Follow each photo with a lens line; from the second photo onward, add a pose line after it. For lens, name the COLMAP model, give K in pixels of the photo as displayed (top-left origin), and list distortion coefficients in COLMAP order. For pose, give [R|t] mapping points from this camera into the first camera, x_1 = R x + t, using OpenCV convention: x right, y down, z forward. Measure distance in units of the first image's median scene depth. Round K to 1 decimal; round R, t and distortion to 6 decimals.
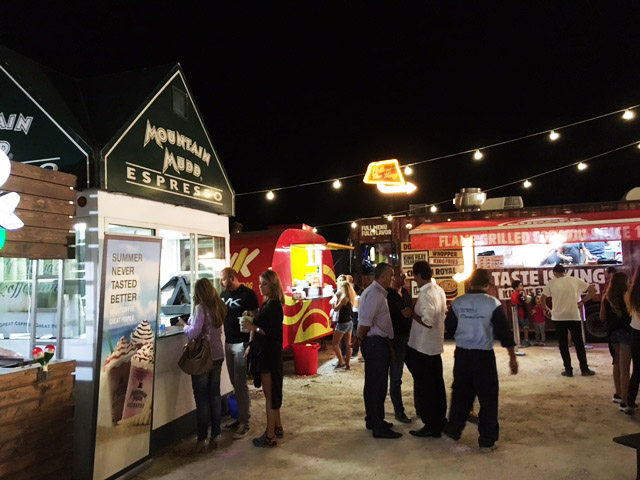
lens RADIAL K [[571.7, 0, 321.7], [0, 571.7, 240.1], [0, 0, 1]] dist [0.072056, -0.066790]
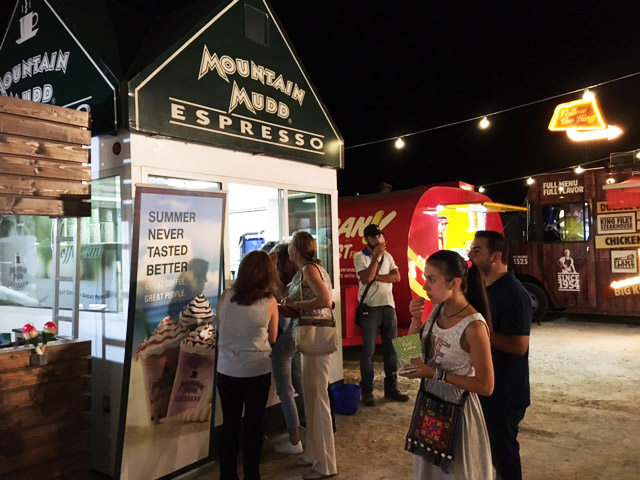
lens RADIAL K [[571.7, 0, 313.8], [0, 571.7, 234.0], [0, 0, 1]] dist [0.072056, -0.066790]
pose [[0.938920, -0.002590, -0.344126, 0.105251], [0.017401, 0.999050, 0.039956, 0.021513], [0.343695, -0.043503, 0.938073, 0.268510]]
